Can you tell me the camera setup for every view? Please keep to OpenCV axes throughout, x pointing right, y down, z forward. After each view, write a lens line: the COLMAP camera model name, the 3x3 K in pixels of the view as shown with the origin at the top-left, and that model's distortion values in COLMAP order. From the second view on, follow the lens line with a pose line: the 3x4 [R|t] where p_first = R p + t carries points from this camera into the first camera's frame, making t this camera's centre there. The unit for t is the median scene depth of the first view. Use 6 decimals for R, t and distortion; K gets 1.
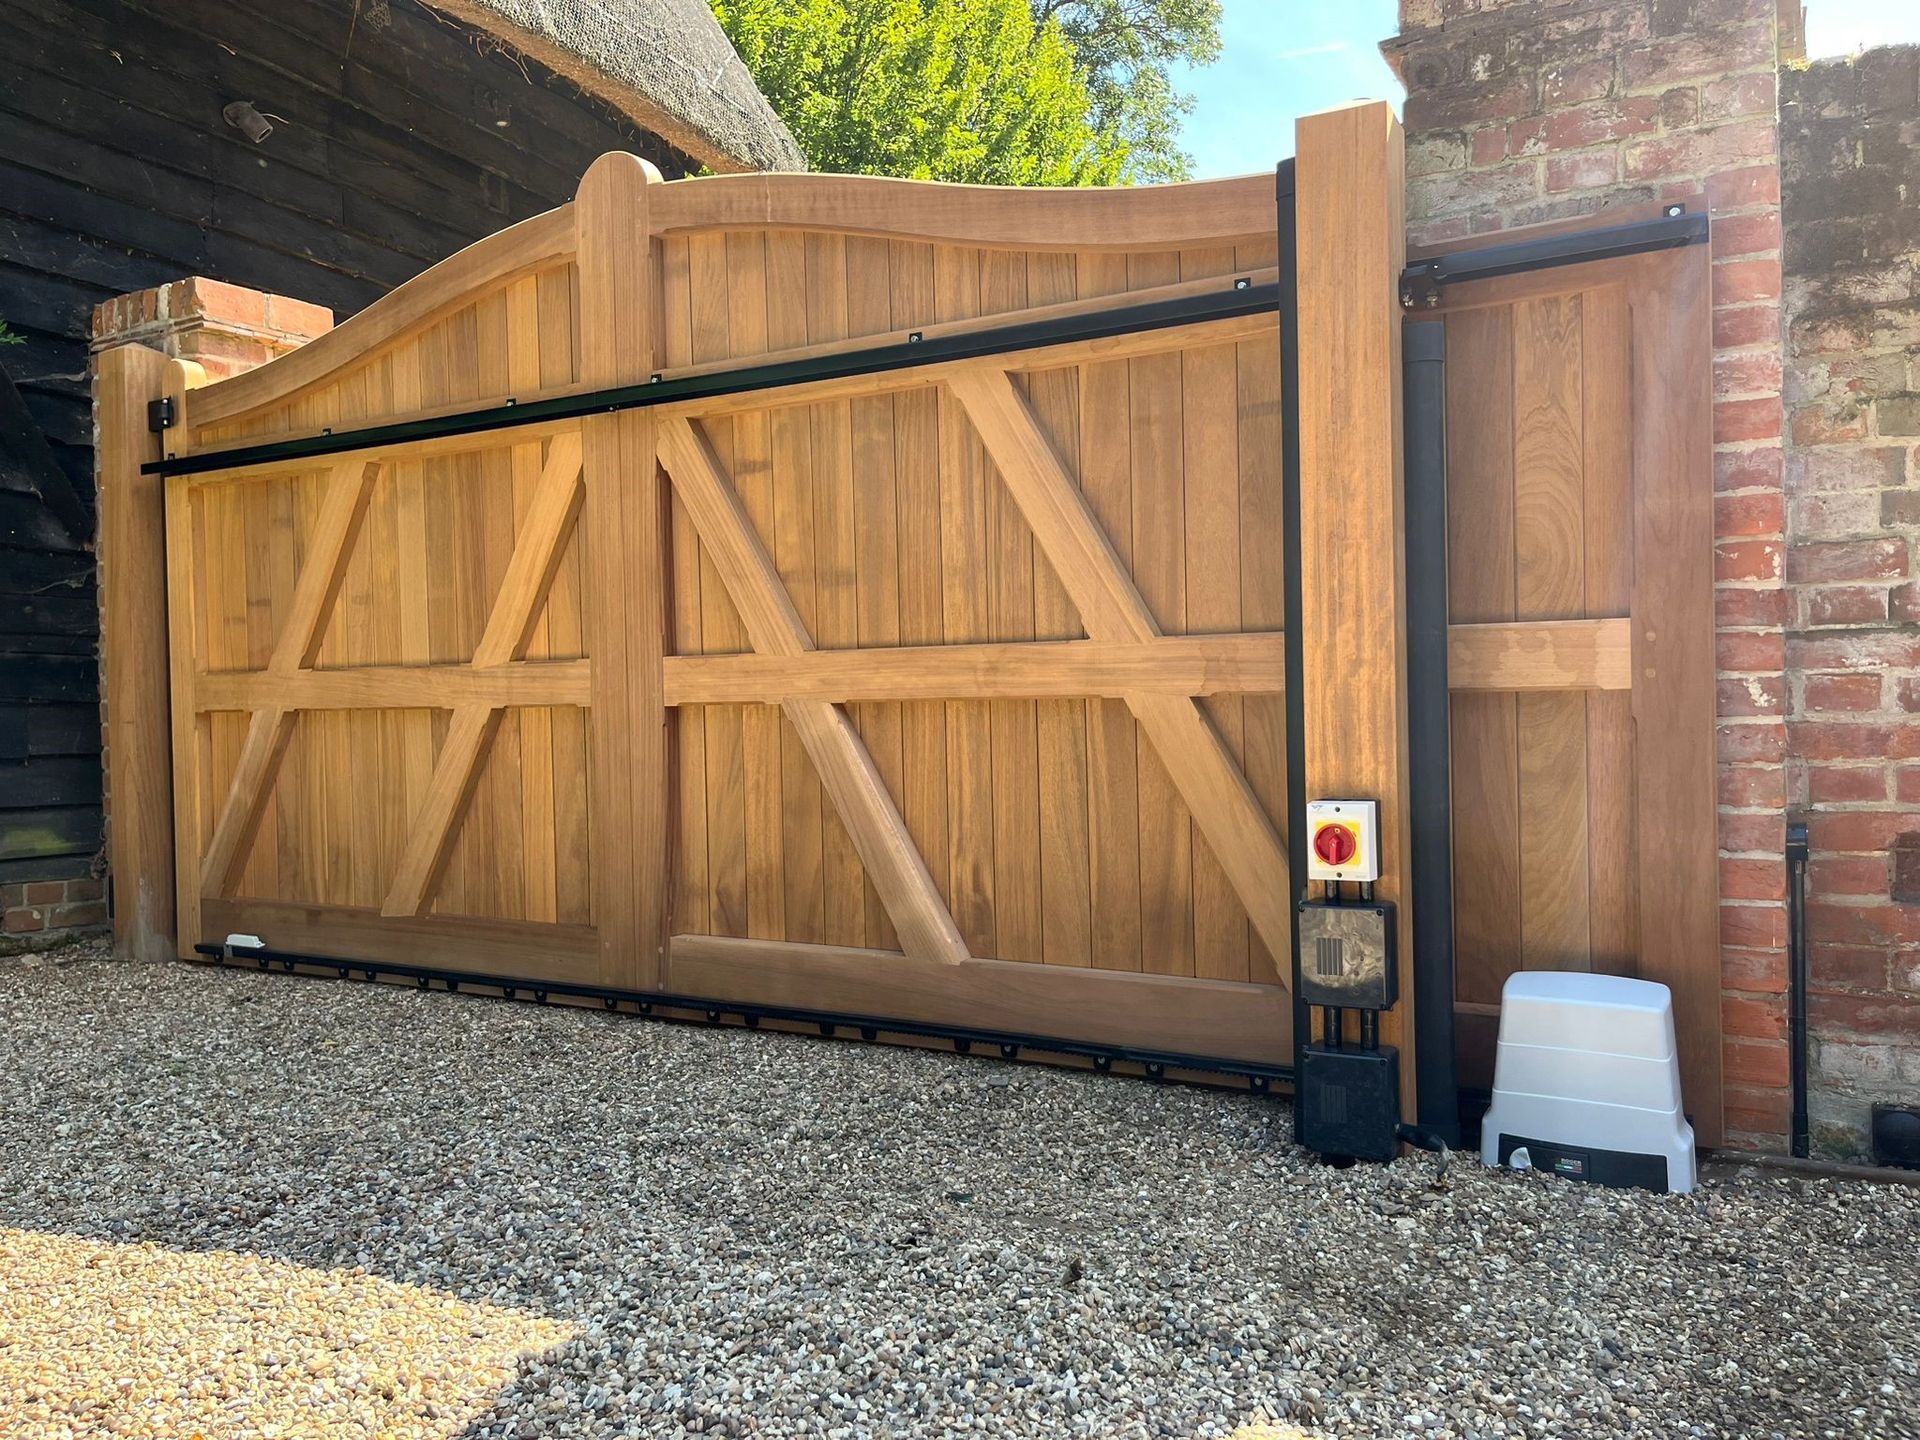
lens RADIAL K [[1431.9, 0, 958.3], [0, 1431.9, 704.0], [0, 0, 1]] dist [0.097004, -0.129963]
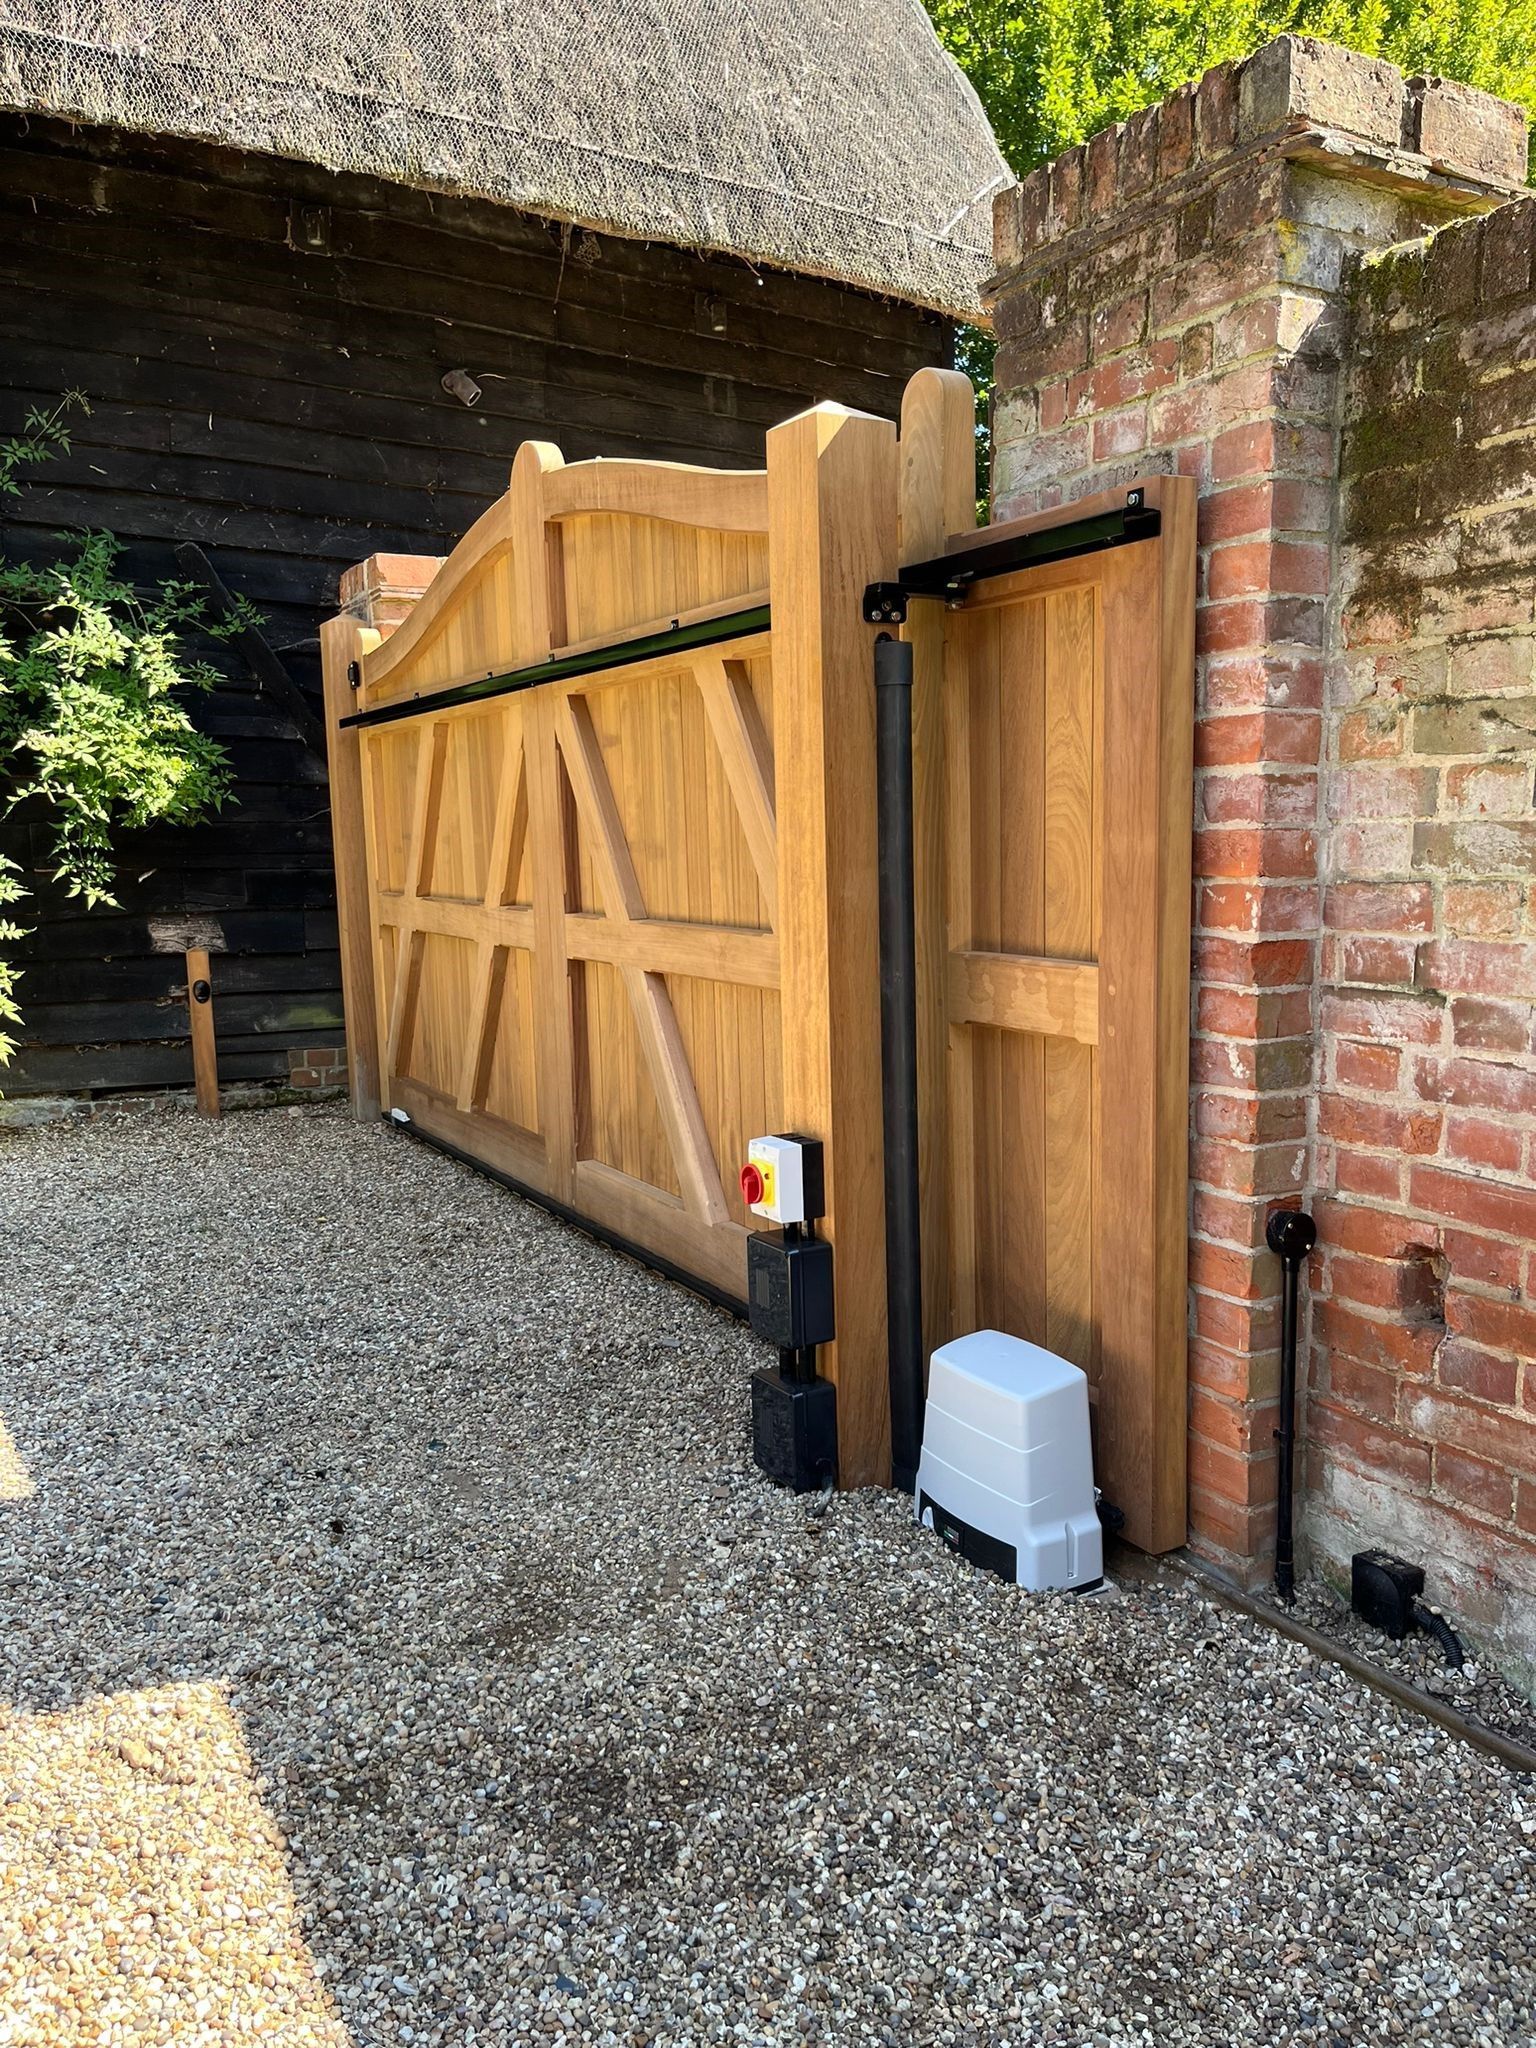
lens RADIAL K [[1527.7, 0, 768.0], [0, 1527.7, 1024.0], [0, 0, 1]] dist [0.040101, 0.000401]
pose [[0.867335, 0.063269, -0.493688, 0.738380], [0.001662, 0.991514, 0.129989, -0.144571], [0.497722, -0.113564, 0.859869, 0.083147]]
